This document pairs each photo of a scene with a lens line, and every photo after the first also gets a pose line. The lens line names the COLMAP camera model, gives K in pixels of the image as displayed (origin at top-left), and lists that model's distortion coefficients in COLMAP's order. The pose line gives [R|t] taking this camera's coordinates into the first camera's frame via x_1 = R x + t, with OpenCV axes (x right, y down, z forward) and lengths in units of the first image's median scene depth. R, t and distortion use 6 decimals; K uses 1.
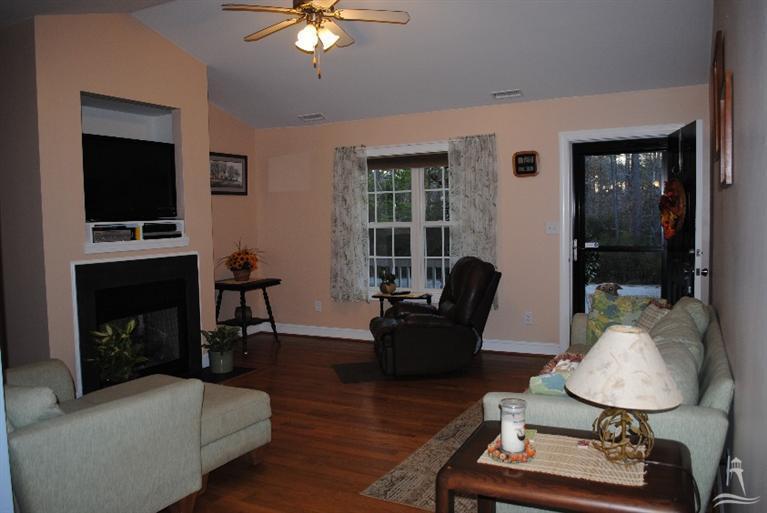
lens RADIAL K [[637.5, 0, 383.5], [0, 637.5, 256.5], [0, 0, 1]] dist [-0.049196, -0.000409]
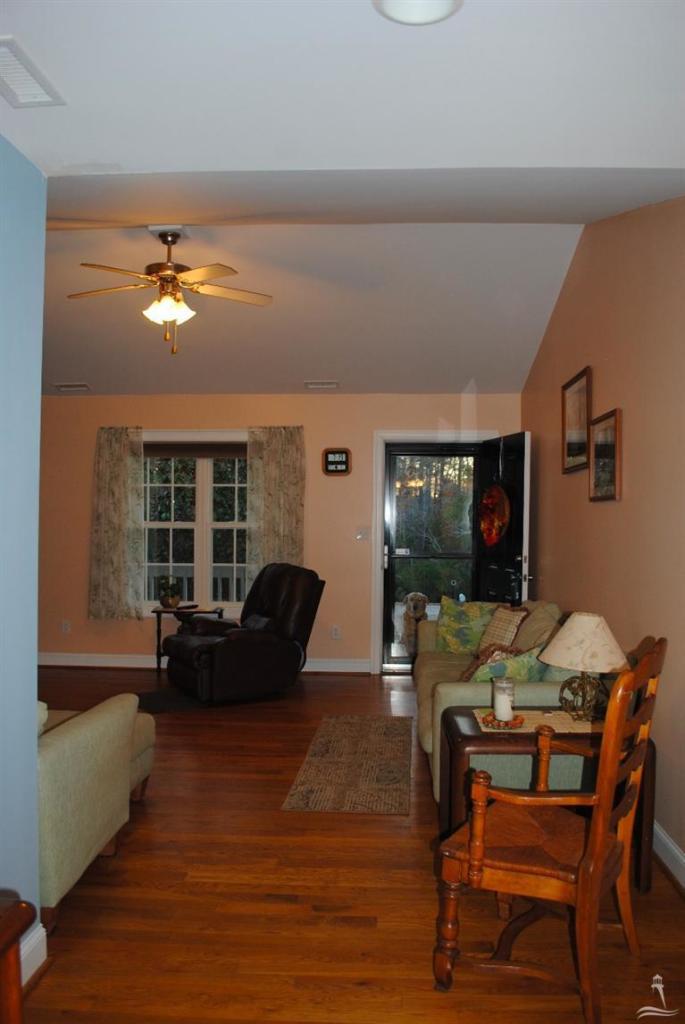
lens RADIAL K [[878.9, 0, 342.5], [0, 878.9, 512.0], [0, 0, 1]] dist [-0.000285, 0.000682]
pose [[0.910739, 0.031008, 0.411817, -0.275230], [-0.002886, 0.997631, -0.068734, 0.012288], [-0.412972, 0.061410, 0.908671, -0.139055]]
